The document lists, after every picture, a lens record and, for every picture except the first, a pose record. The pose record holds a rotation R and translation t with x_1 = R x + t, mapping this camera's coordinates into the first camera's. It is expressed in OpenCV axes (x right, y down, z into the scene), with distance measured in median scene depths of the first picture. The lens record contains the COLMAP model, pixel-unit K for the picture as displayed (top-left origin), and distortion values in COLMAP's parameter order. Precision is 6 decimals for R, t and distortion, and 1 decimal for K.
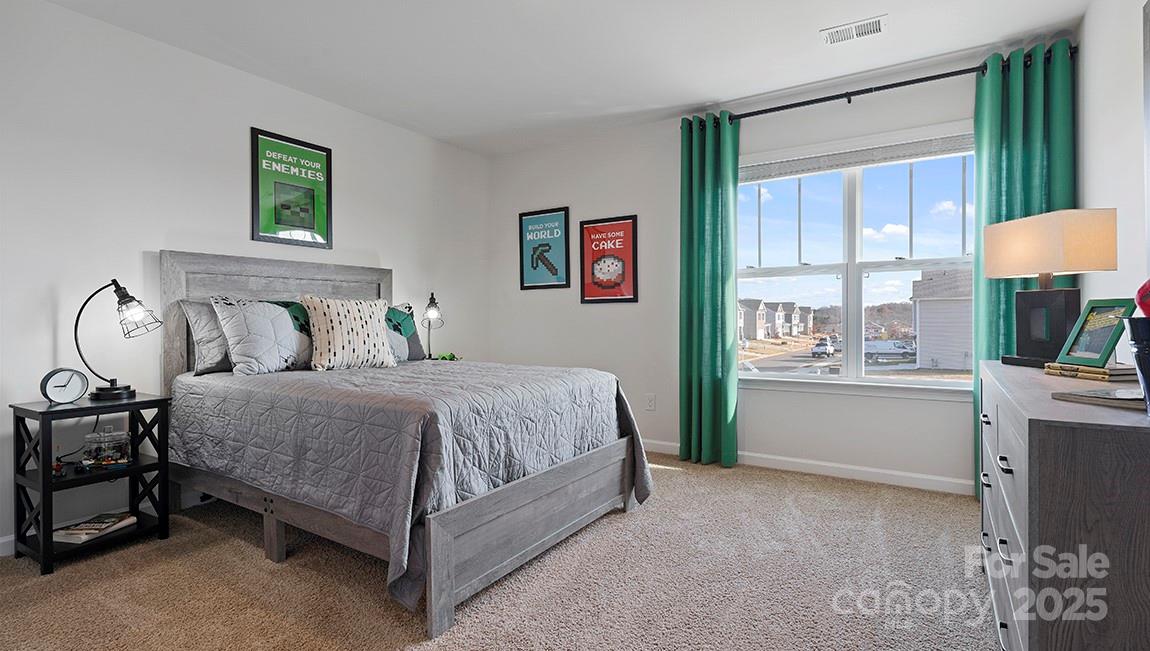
lens RADIAL K [[562.0, 0, 574.9], [0, 562.0, 325.6], [0, 0, 1]] dist [0.002608, 0.000699]
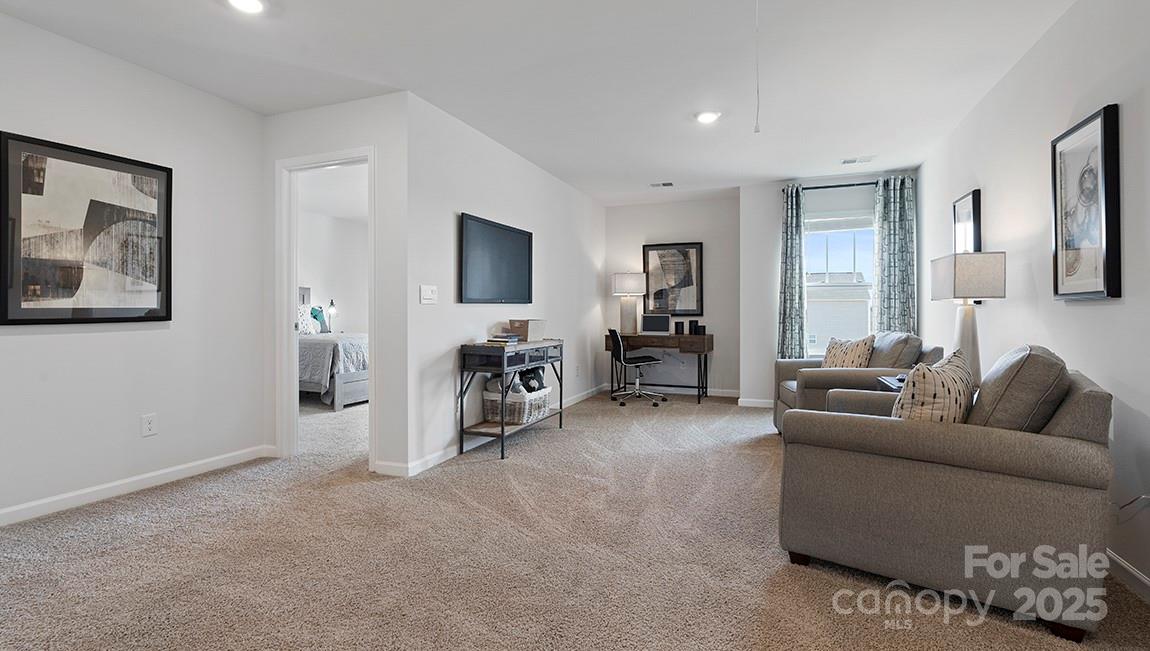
lens RADIAL K [[527.0, 0, 576.5], [0, 527.0, 315.0], [0, 0, 1]] dist [0.001090, 0.000258]
pose [[0.979137, 0.010881, 0.202911, 0.443800], [-0.008651, 0.999892, -0.011876, 0.018950], [-0.203019, 0.009873, 0.979125, -2.083096]]
